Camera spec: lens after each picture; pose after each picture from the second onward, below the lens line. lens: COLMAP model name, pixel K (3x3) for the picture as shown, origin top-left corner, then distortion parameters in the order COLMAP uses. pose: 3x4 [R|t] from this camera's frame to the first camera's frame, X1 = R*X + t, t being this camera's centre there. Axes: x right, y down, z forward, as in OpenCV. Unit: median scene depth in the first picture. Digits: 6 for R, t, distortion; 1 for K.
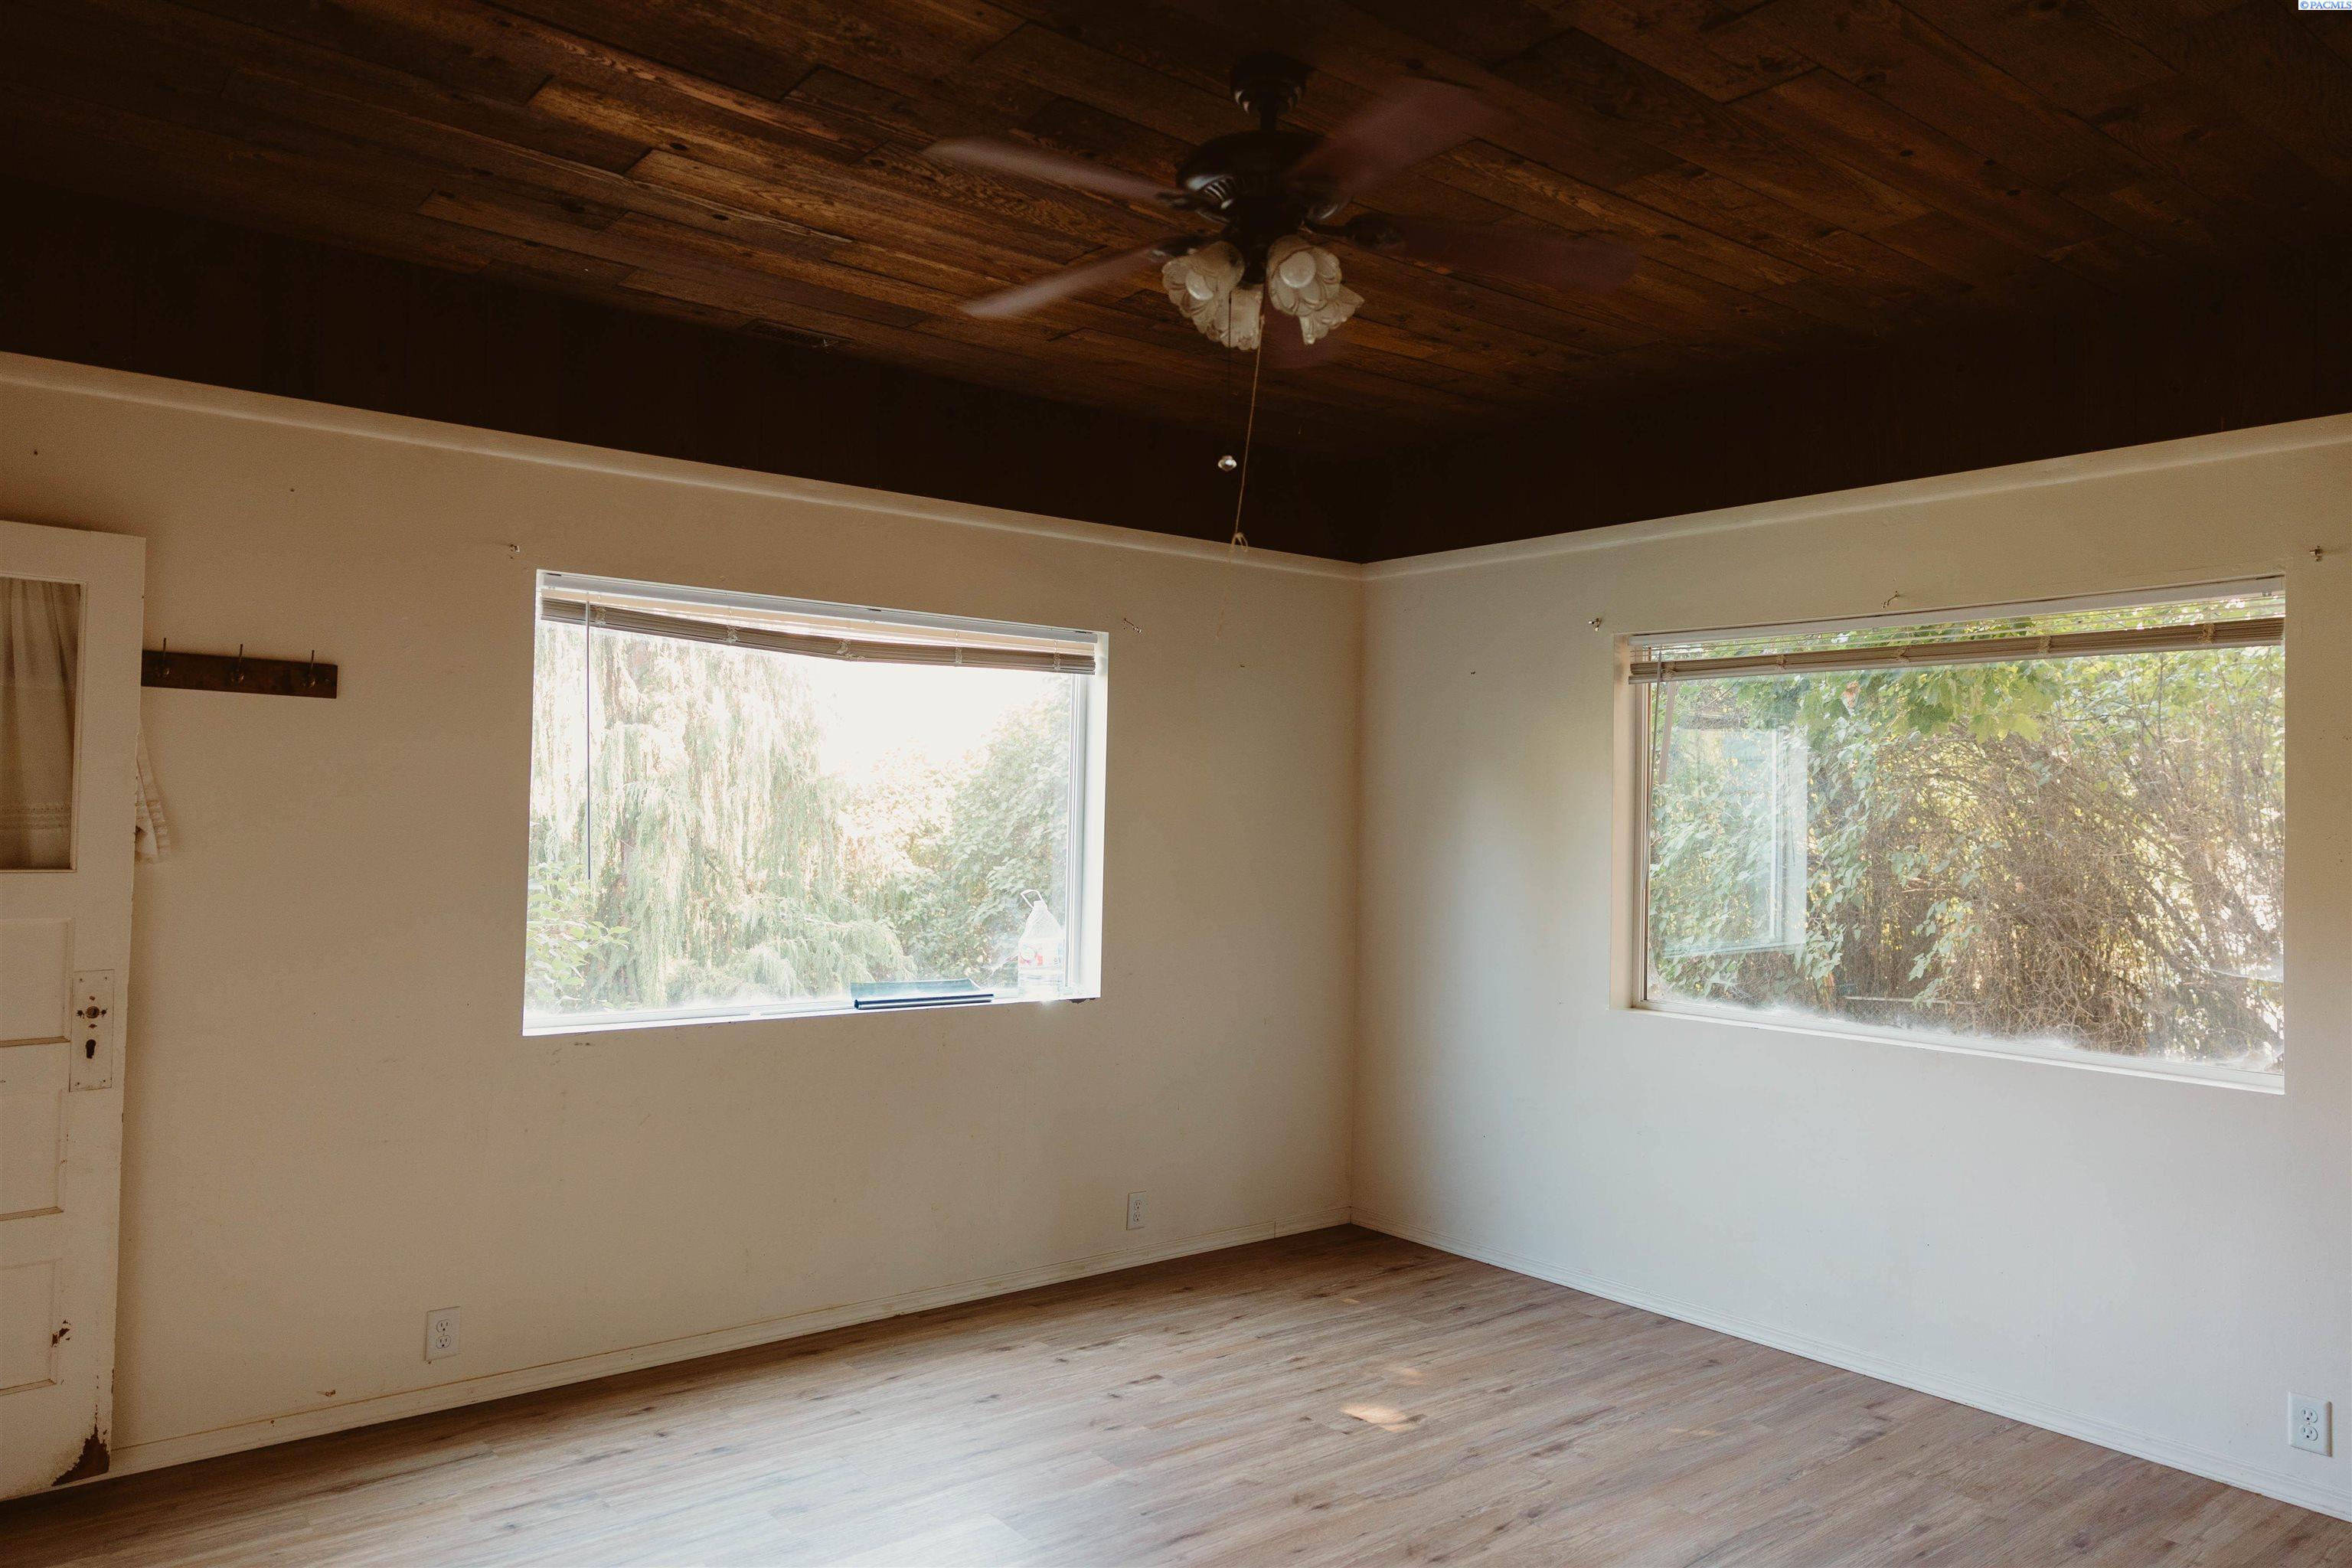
lens RADIAL K [[1580.9, 0, 1176.0], [0, 1580.9, 784.0], [0, 0, 1]] dist [0.006763, 0.002259]
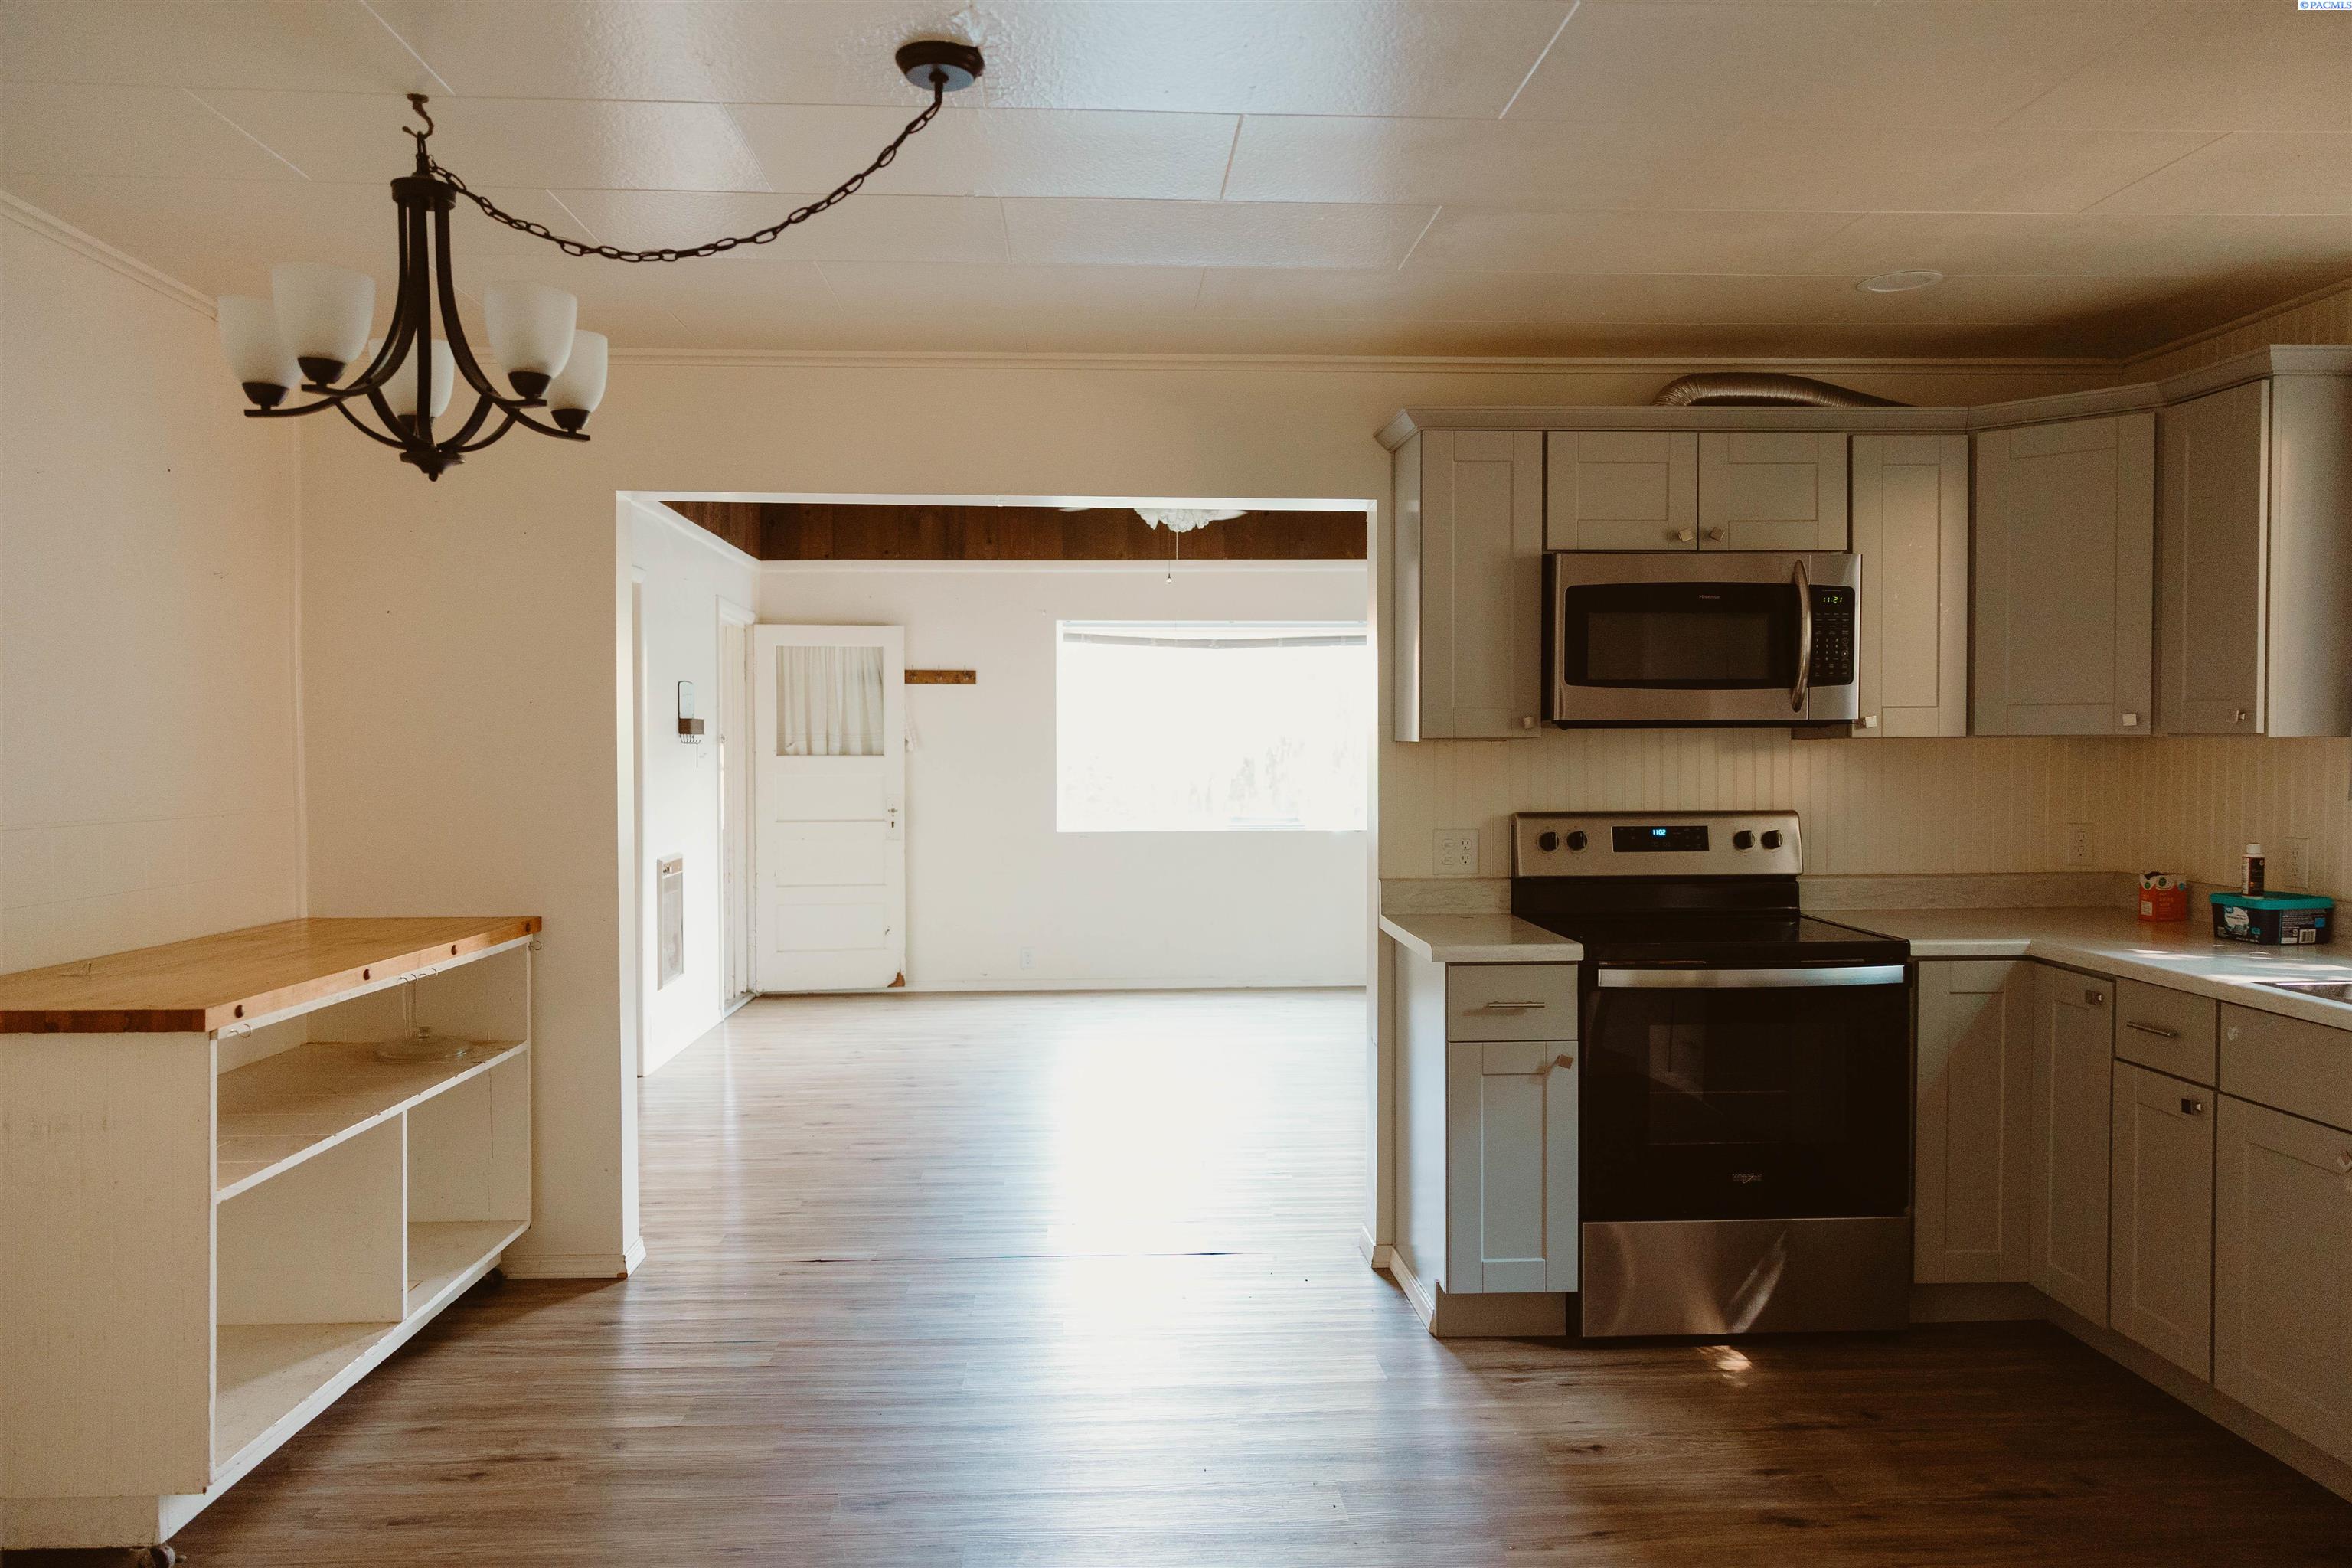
lens RADIAL K [[1580.9, 0, 1176.0], [0, 1580.9, 784.0], [0, 0, 1]] dist [0.006763, 0.002259]
pose [[0.795707, -0.012006, -0.605563, 0.547906], [0.031610, 0.999264, 0.021722, 0.025348], [0.604856, -0.036426, 0.795501, -0.340546]]
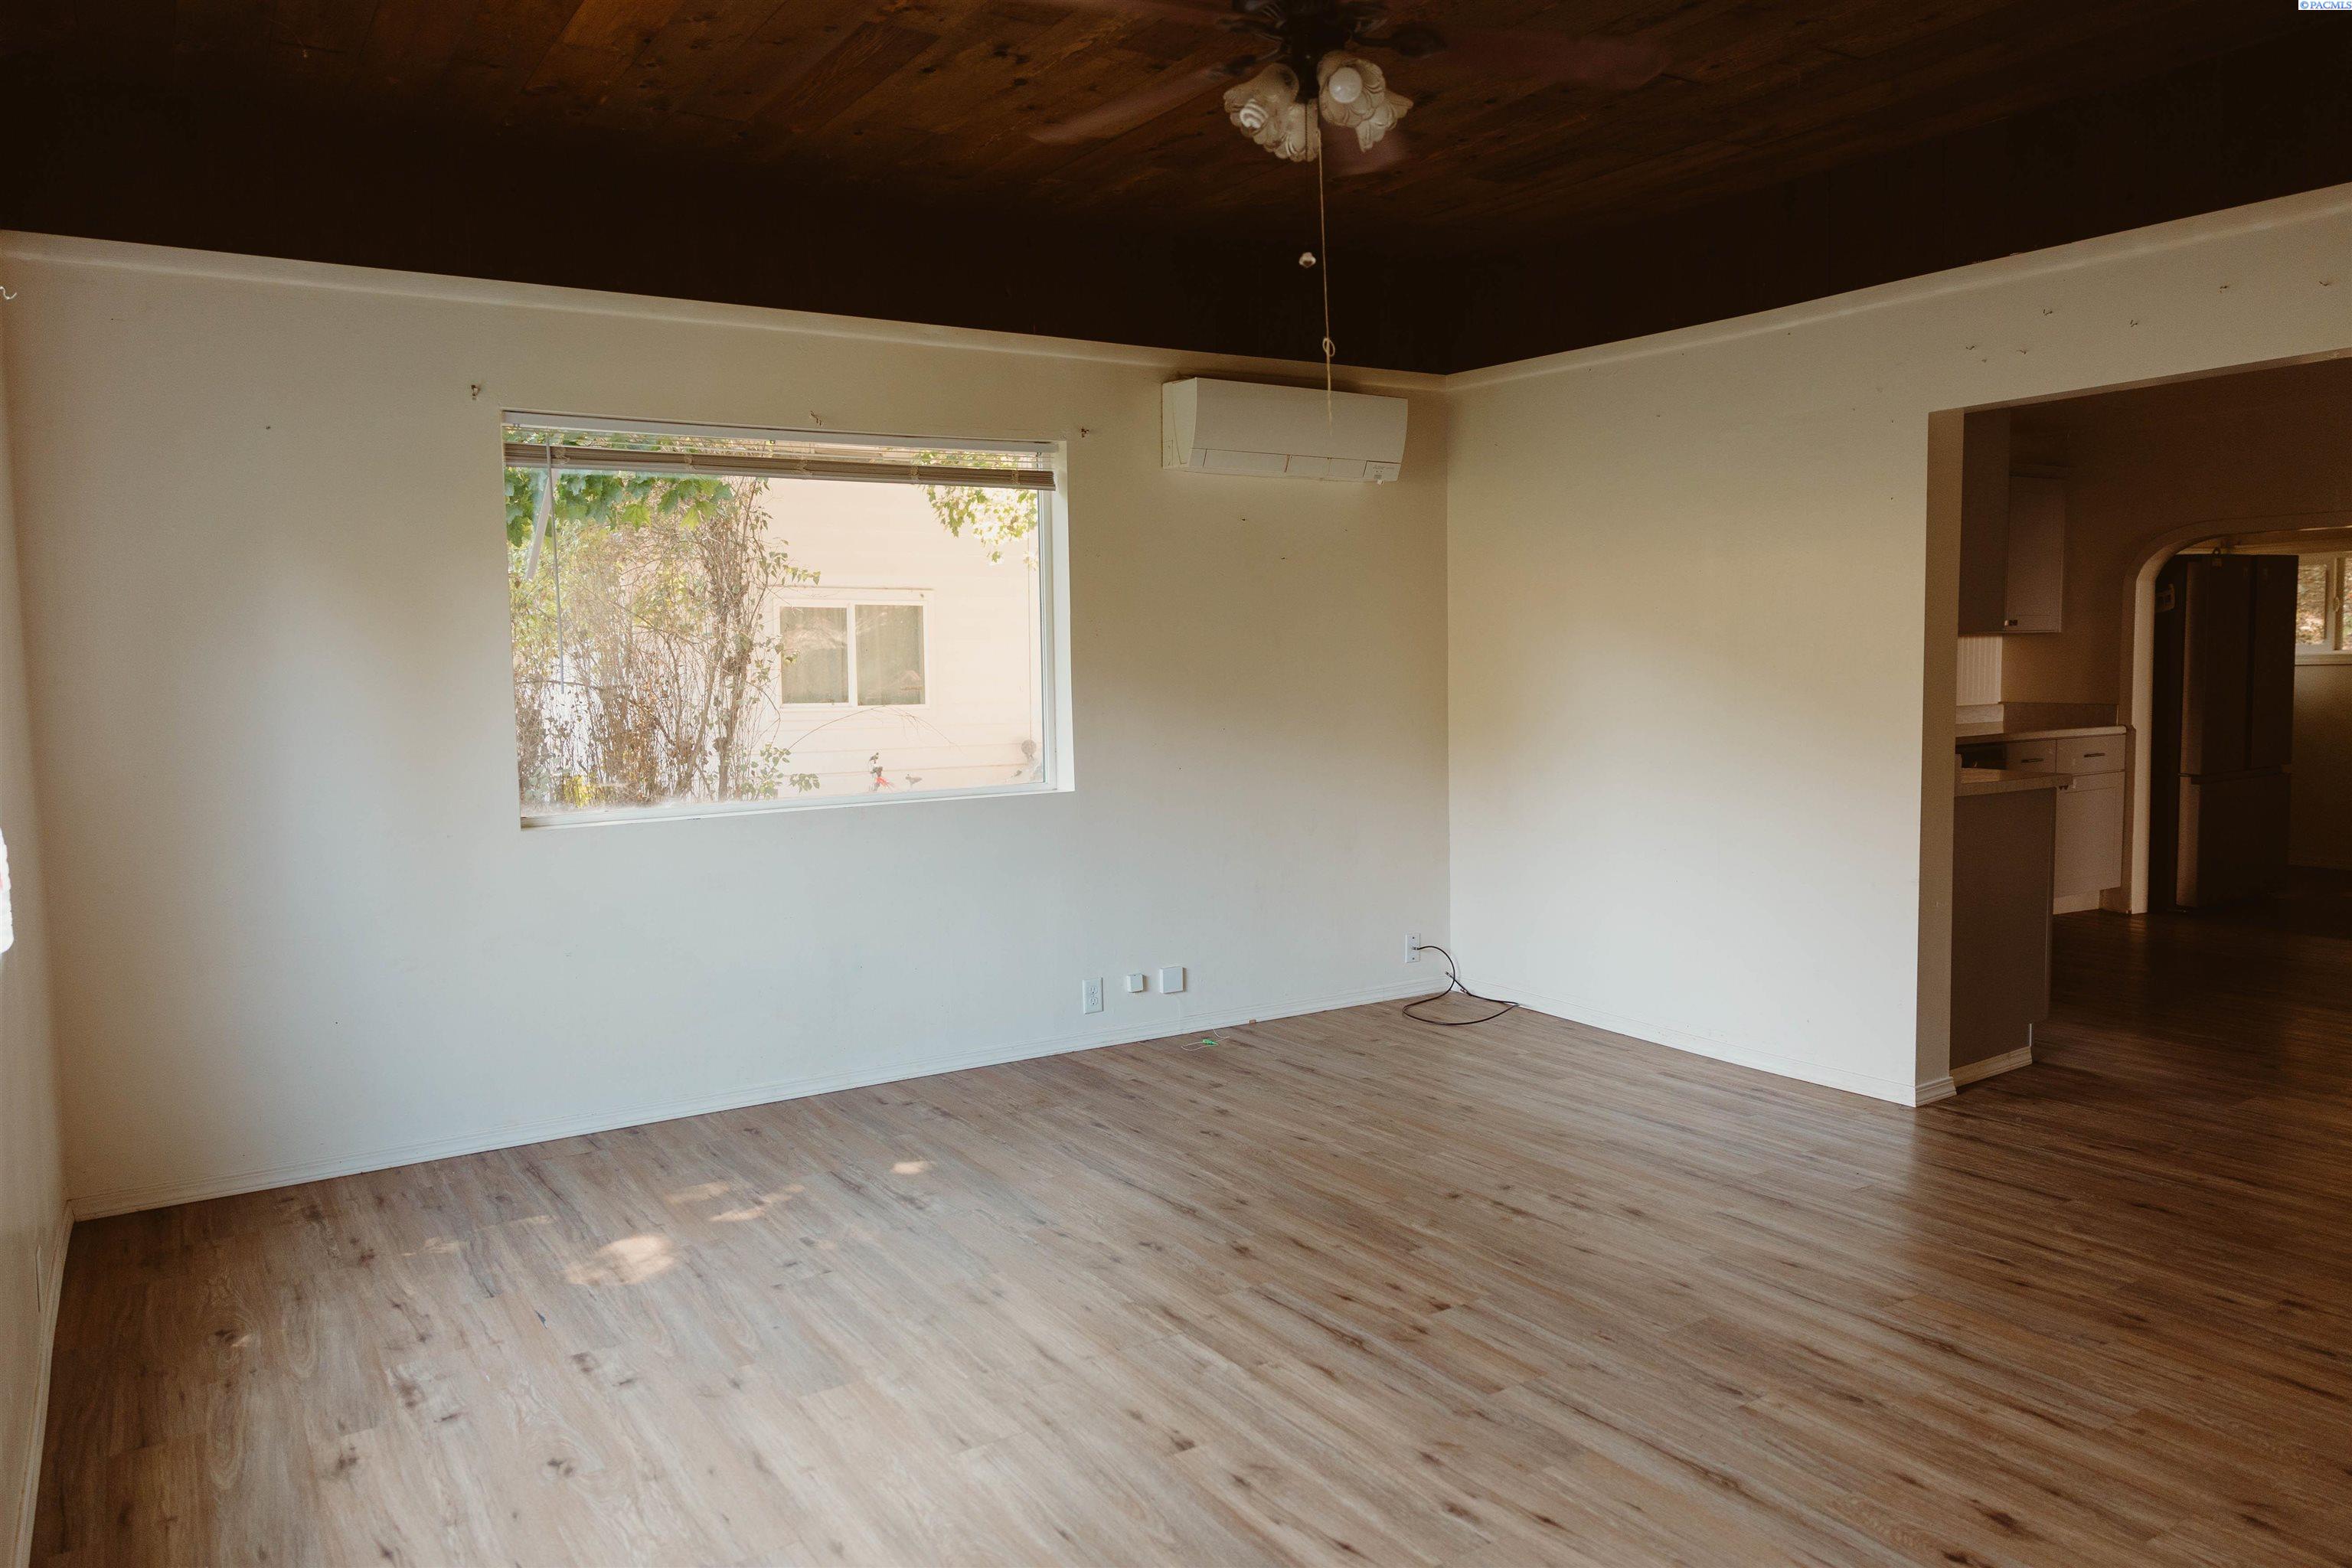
lens RADIAL K [[1623.3, 0, 1176.0], [0, 1623.3, 784.0], [0, 0, 1]] dist [-0.009810, 0.000576]
pose [[0.106786, -0.104291, 0.988797, -0.747000], [0.001110, 0.994496, 0.104772, 0.024110], [-0.994281, -0.010090, 0.106314, 0.666344]]
